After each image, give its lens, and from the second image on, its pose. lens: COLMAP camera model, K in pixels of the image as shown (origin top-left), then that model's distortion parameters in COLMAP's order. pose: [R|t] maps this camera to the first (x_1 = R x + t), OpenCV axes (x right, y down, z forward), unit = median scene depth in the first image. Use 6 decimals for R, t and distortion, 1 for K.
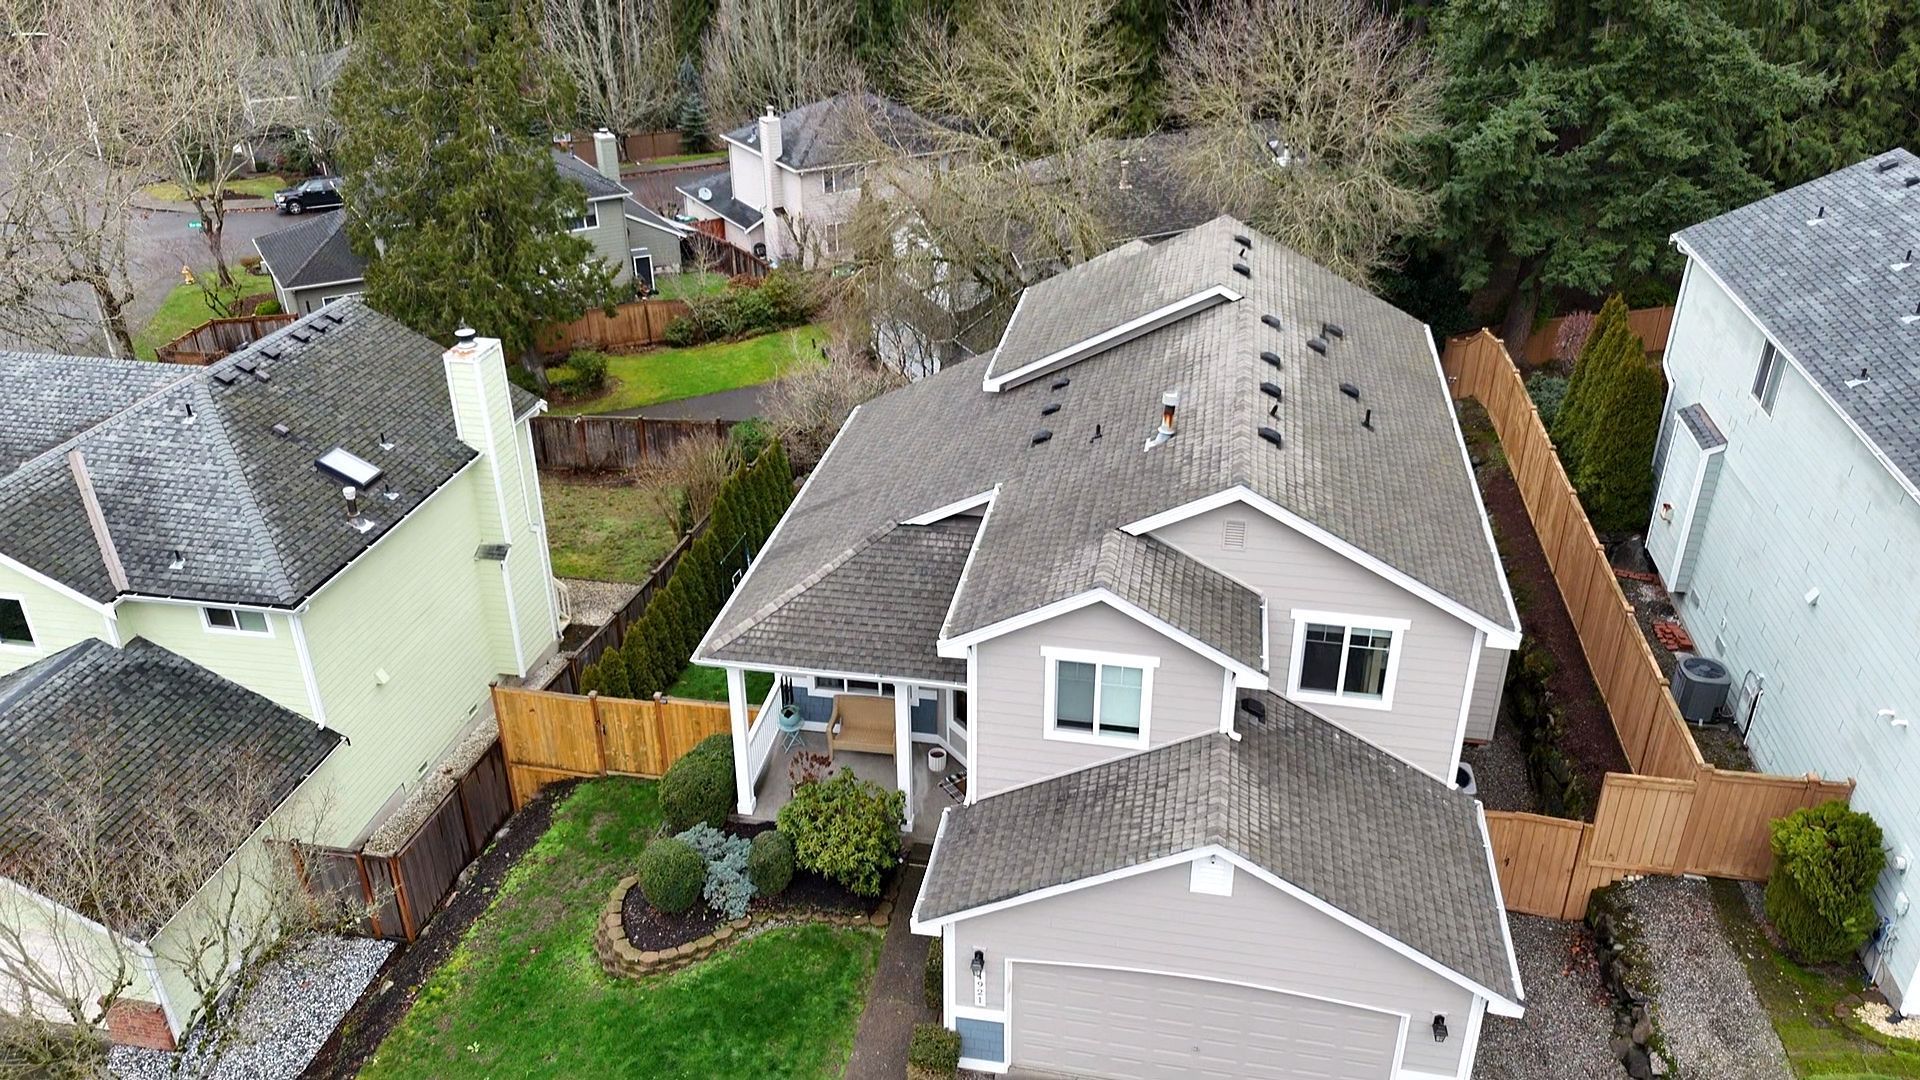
lens RADIAL K [[1418.5, 0, 969.0], [0, 1418.5, 532.3], [0, 0, 1]] dist [0.063064, -0.035190]
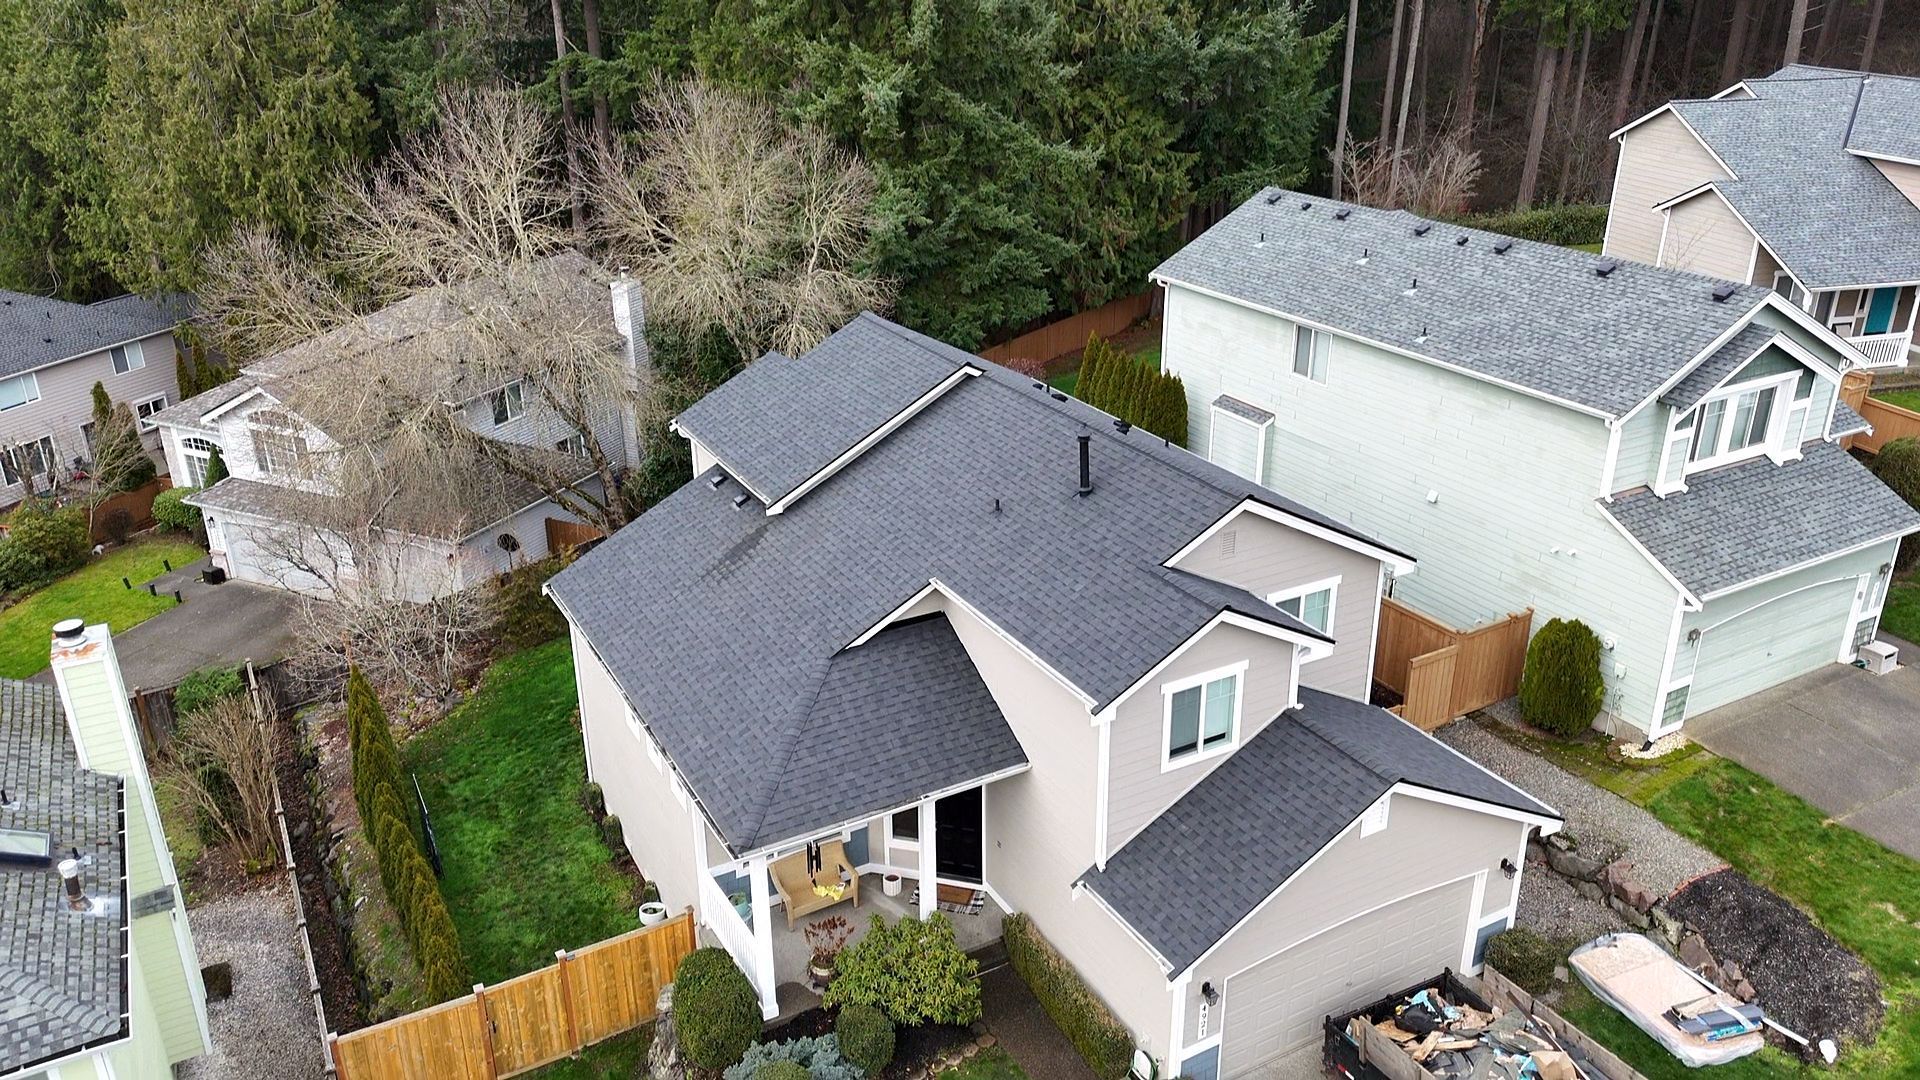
lens RADIAL K [[1418.5, 0, 970.2], [0, 1418.5, 547.1], [0, 0, 1]] dist [0.063064, -0.035190]
pose [[0.767272, -0.255830, 0.588085, -0.469273], [0.300564, 0.953493, 0.022645, -0.061420], [-0.566528, 0.159382, 0.808482, 0.140312]]
